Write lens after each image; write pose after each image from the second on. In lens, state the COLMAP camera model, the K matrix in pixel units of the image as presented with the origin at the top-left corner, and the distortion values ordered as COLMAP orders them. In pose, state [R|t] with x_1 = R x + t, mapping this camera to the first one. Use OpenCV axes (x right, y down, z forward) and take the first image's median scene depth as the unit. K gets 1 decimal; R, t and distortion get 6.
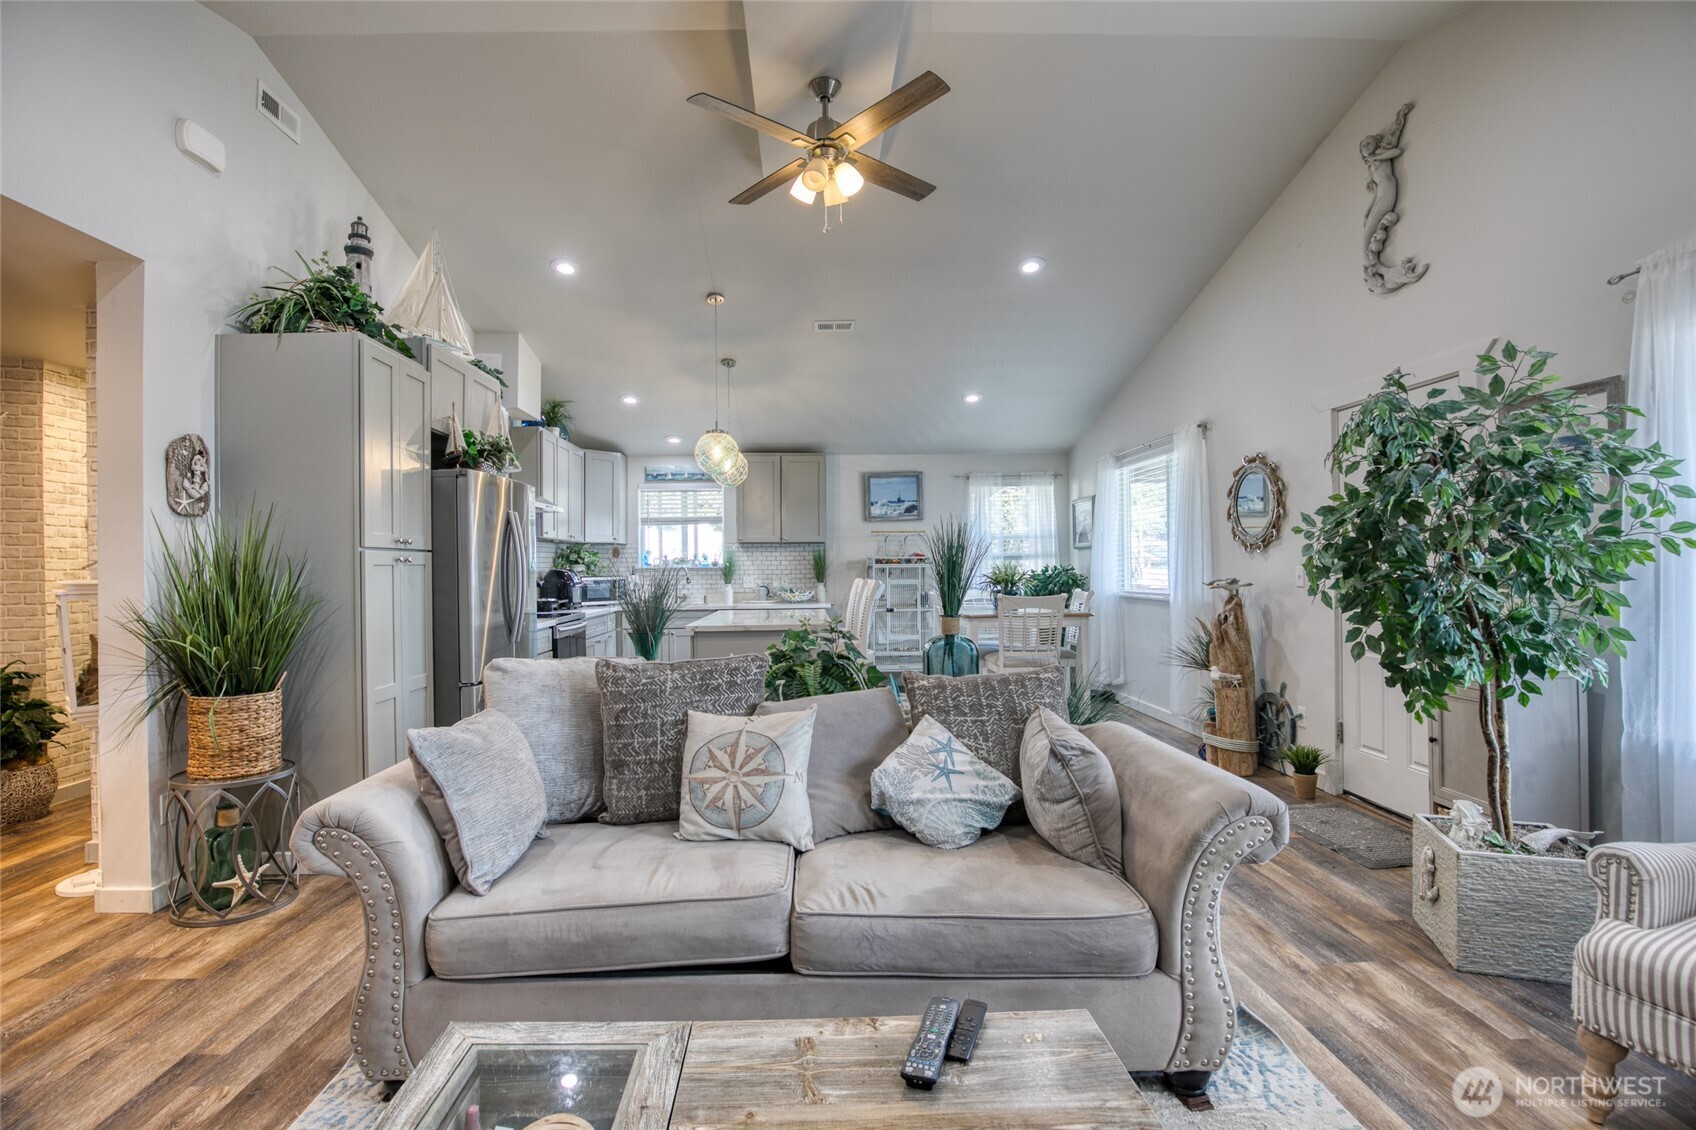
lens RADIAL K [[803.4, 0, 824.4], [0, 803.4, 563.6], [0, 0, 1]] dist [-0.035715, 0.005934]
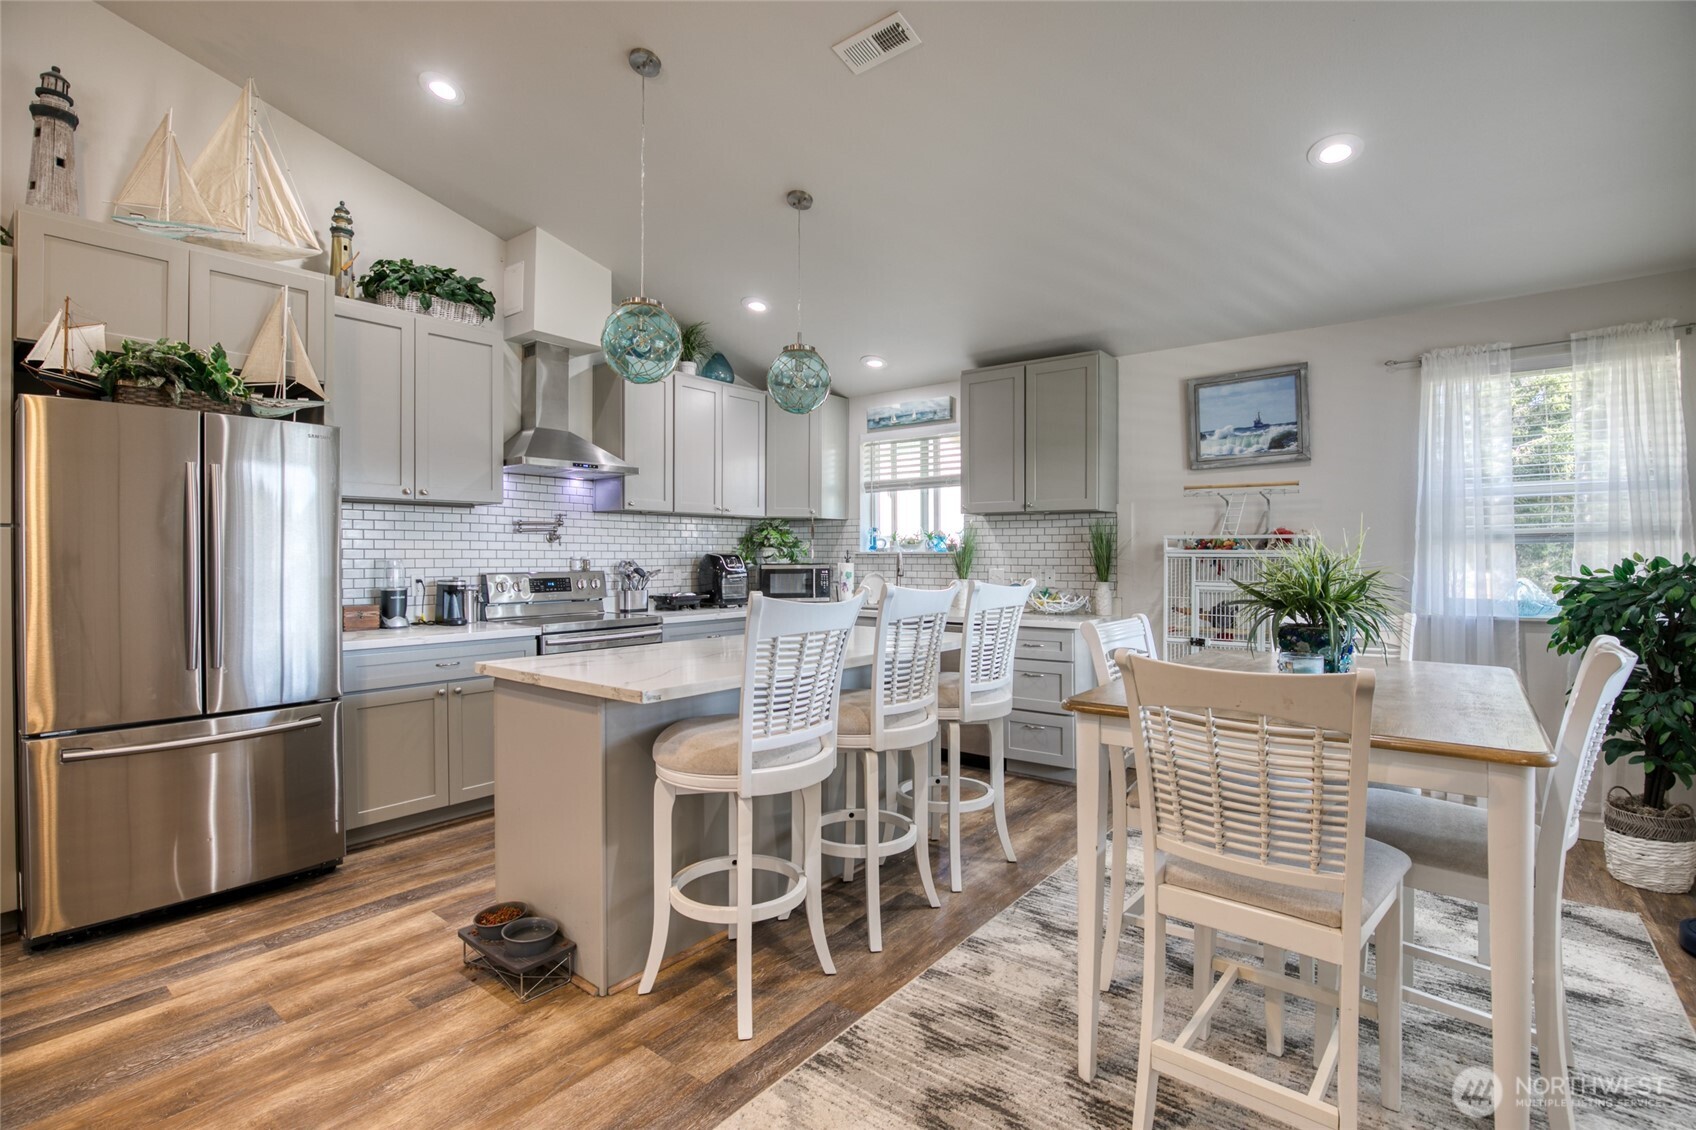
lens RADIAL K [[790.8, 0, 865.9], [0, 790.8, 553.7], [0, 0, 1]] dist [-0.038824, 0.007527]
pose [[0.774700, 0.010719, -0.632238, 0.495474], [-0.005288, 0.999931, 0.010473, -0.002240], [0.632307, -0.004770, 0.774703, 1.051358]]
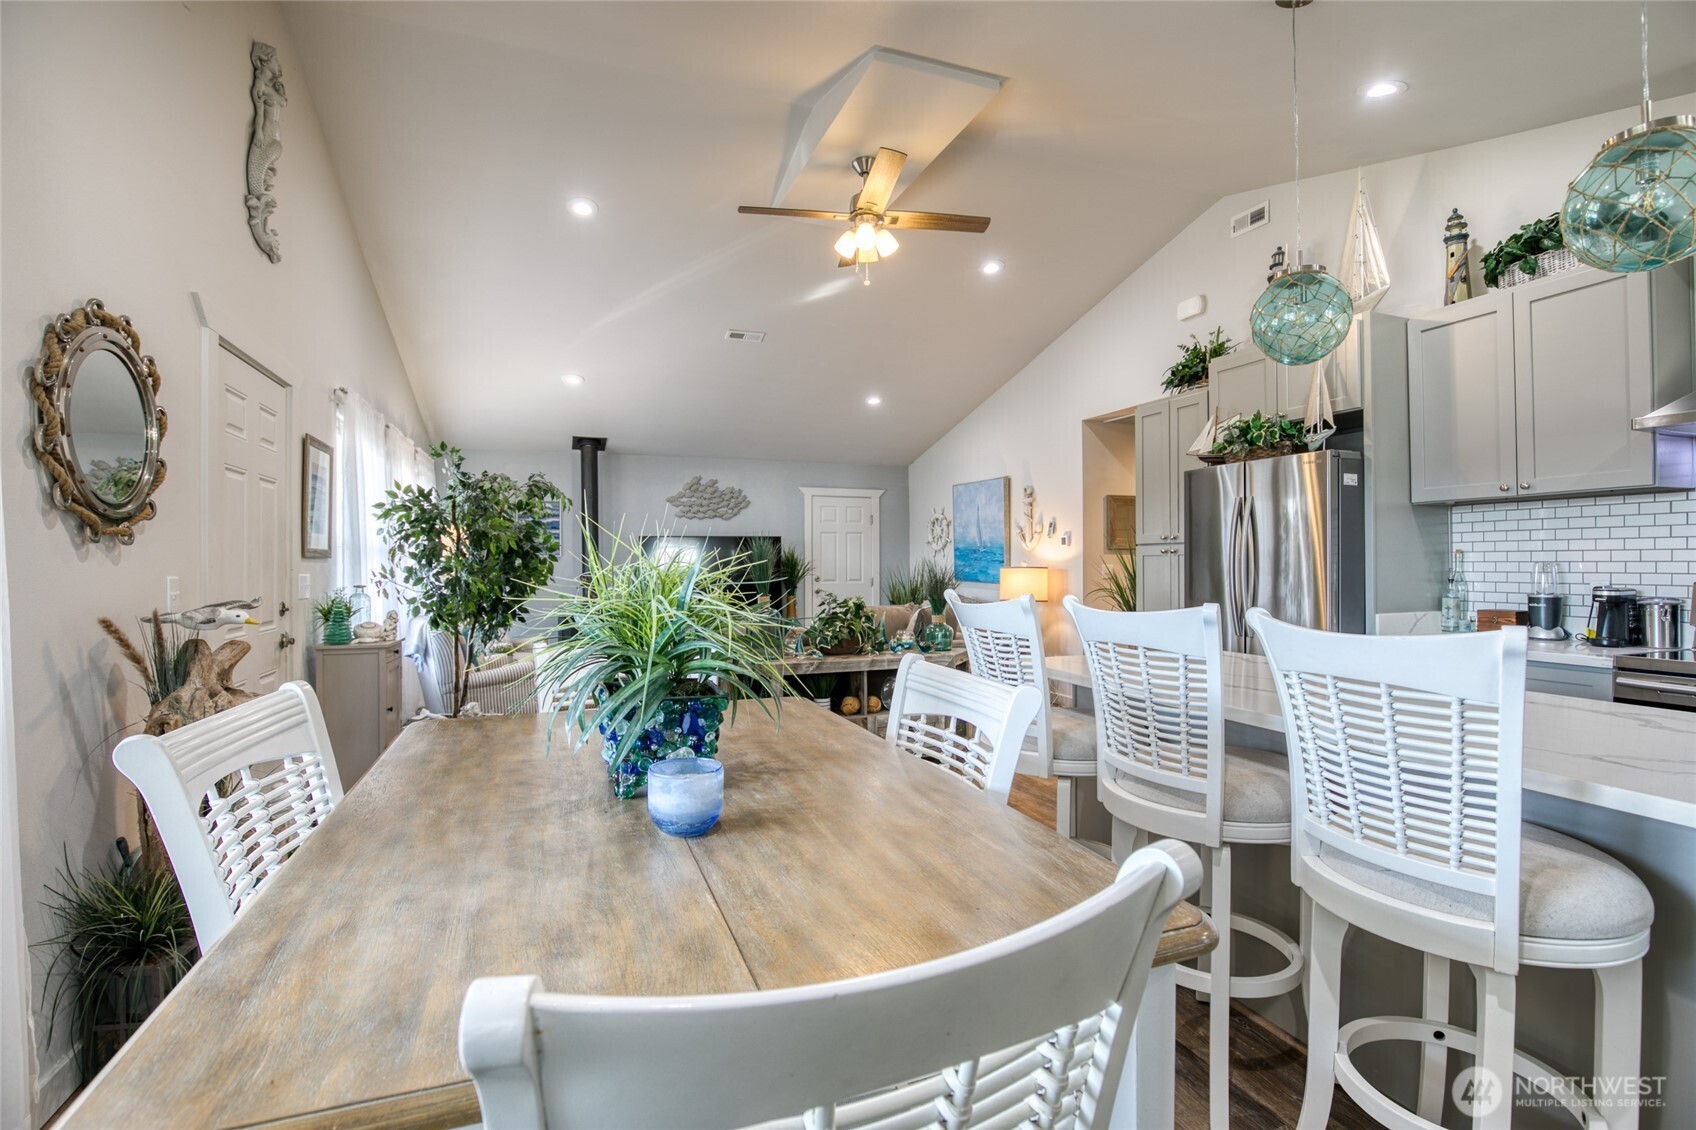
lens RADIAL K [[768.9, 0, 855.4], [0, 768.9, 564.9], [0, 0, 1]] dist [-0.032634, 0.000414]
pose [[-0.933017, 0.018535, -0.359356, 0.422212], [0.018763, 0.999820, 0.002854, 0.004751], [0.359344, -0.004080, -0.933196, 2.020175]]
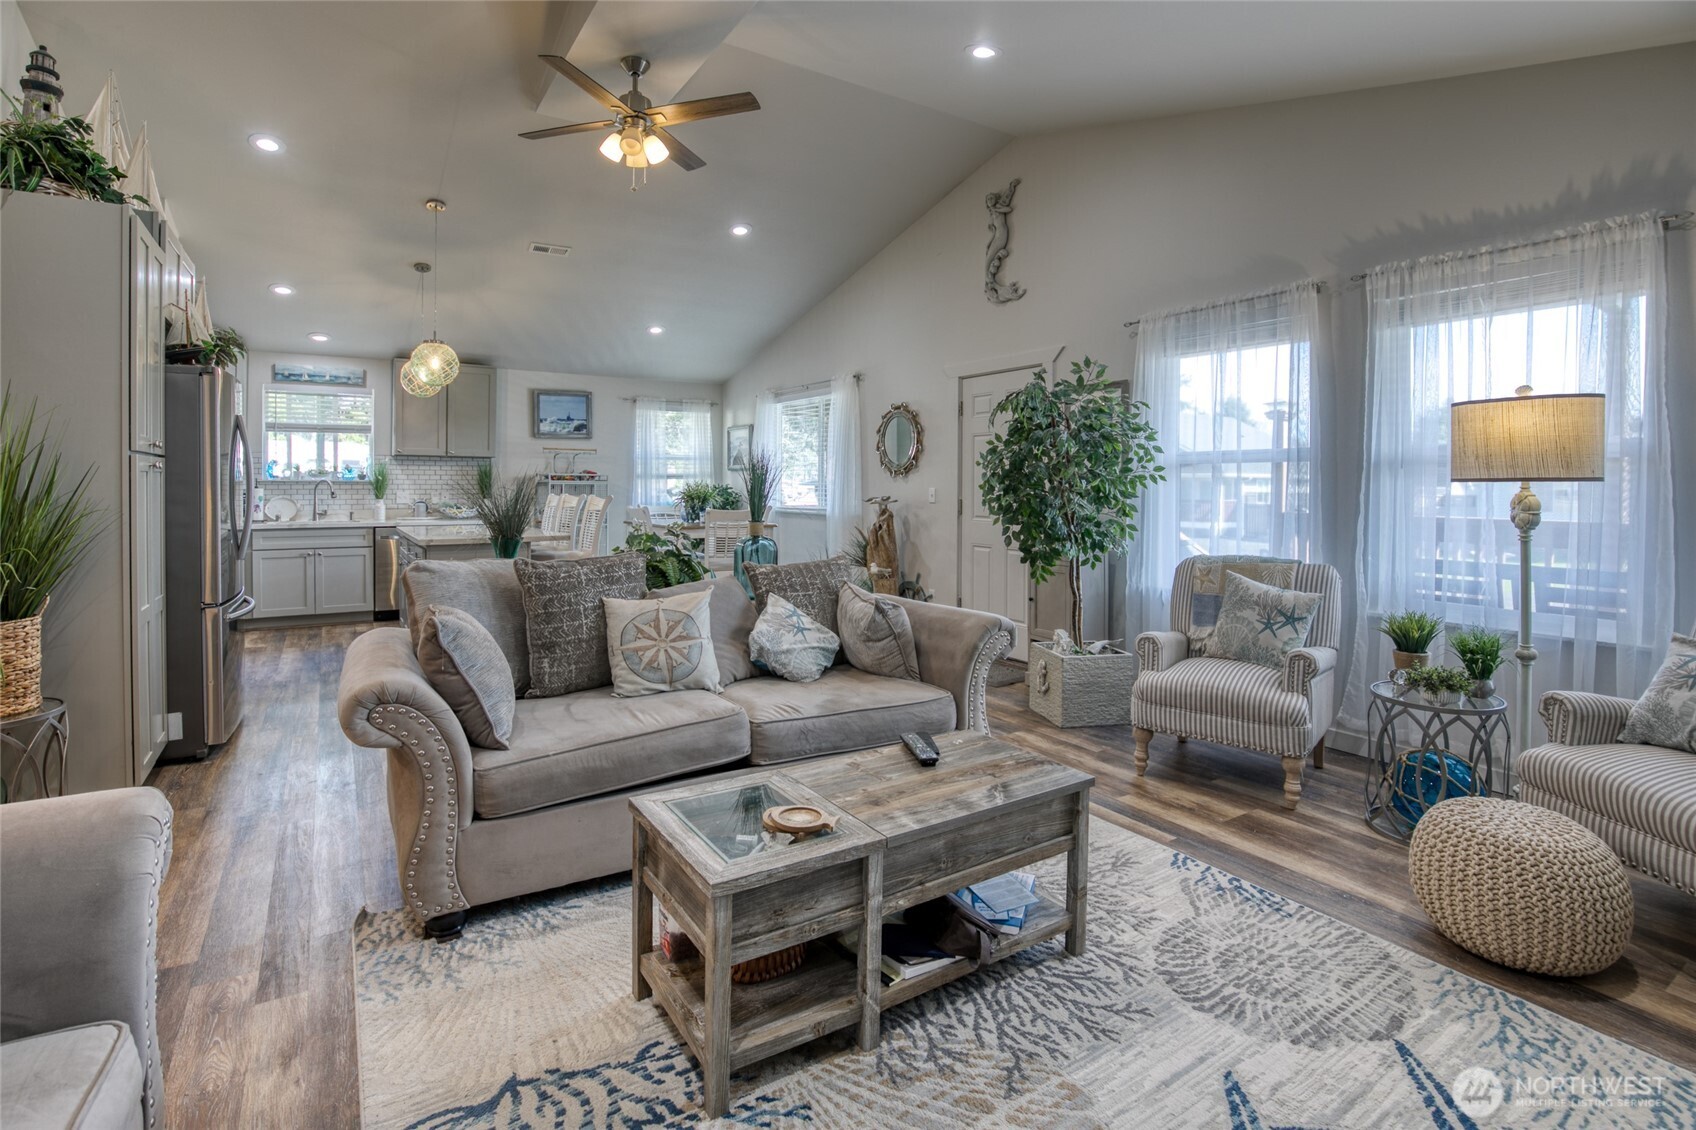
lens RADIAL K [[819.6, 0, 844.3], [0, 819.6, 494.8], [0, 0, 1]] dist [-0.033810, 0.006677]
pose [[0.852111, 0.010090, 0.523265, -0.346604], [-0.017203, 0.999814, 0.008734, 0.007049], [-0.523079, -0.016444, 0.852126, -0.166160]]
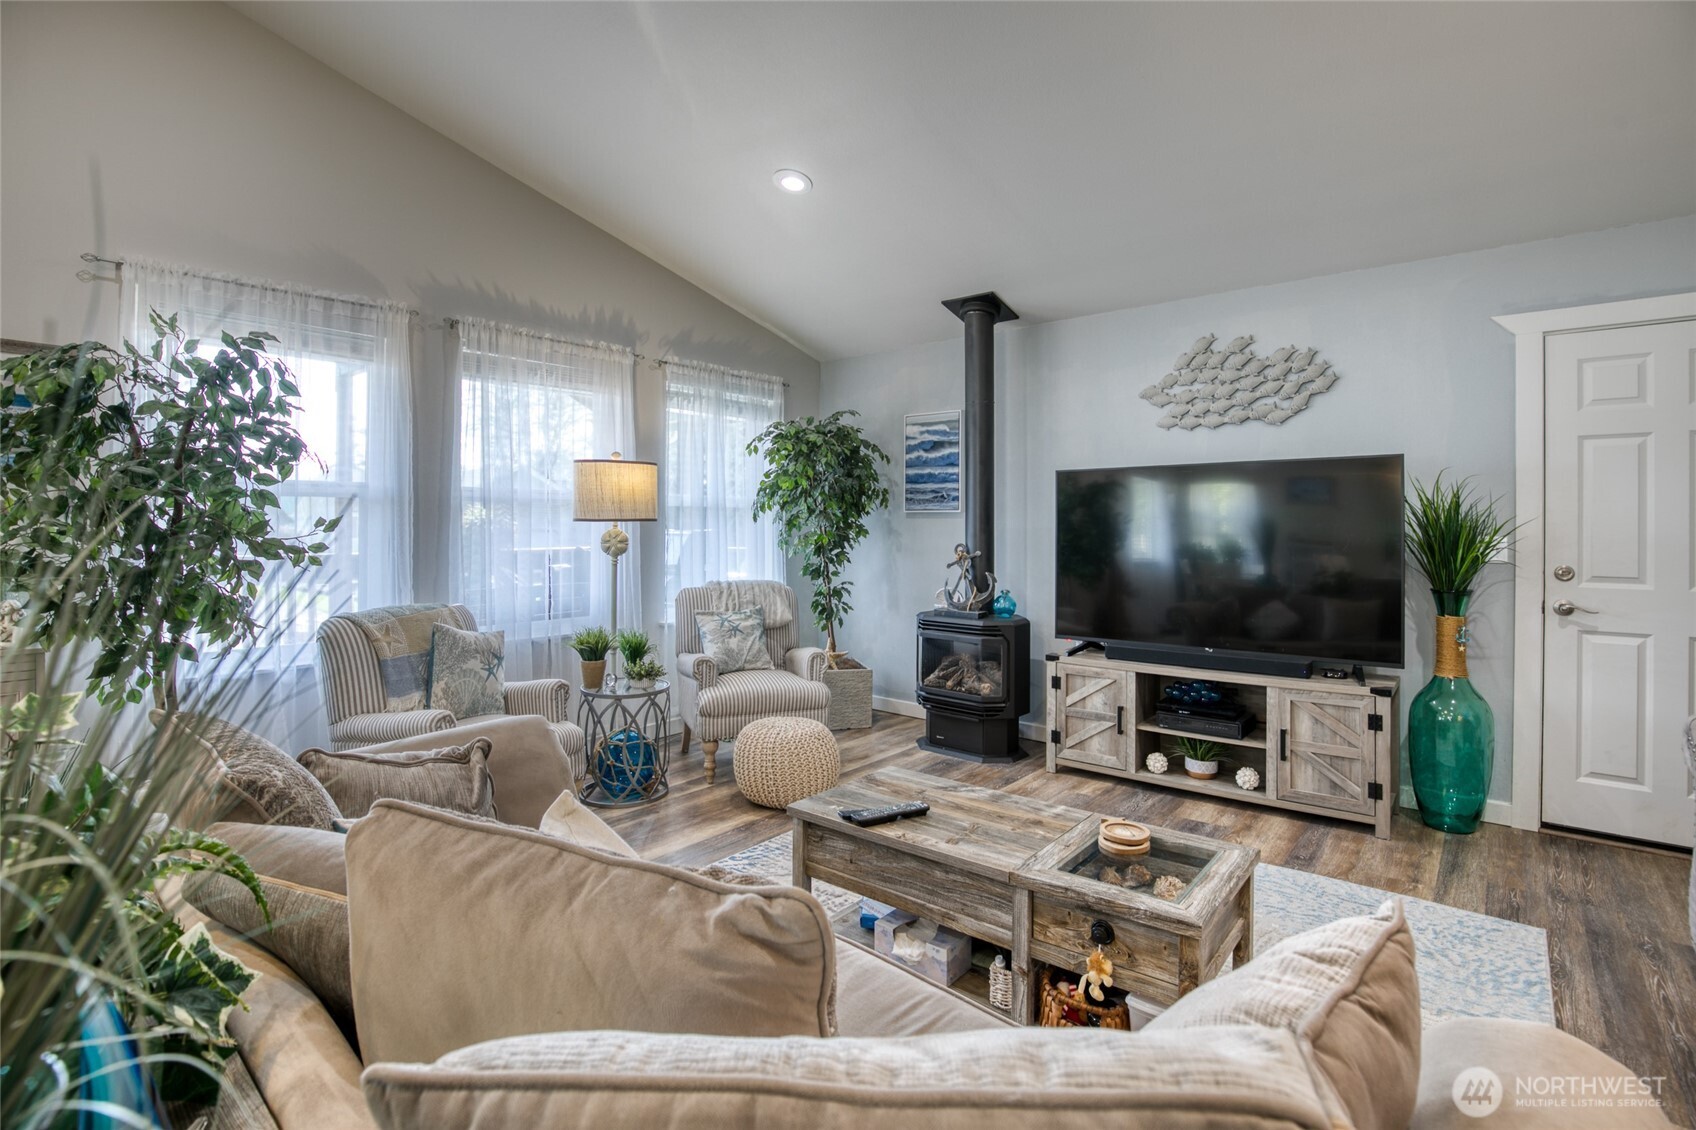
lens RADIAL K [[790.8, 0, 865.9], [0, 790.8, 553.7], [0, 0, 1]] dist [-0.038824, 0.007527]
pose [[-0.767164, -0.011485, 0.641348, -0.310651], [0.005917, 0.999670, 0.024980, 0.006218], [-0.641423, 0.022959, -0.766844, 0.816558]]
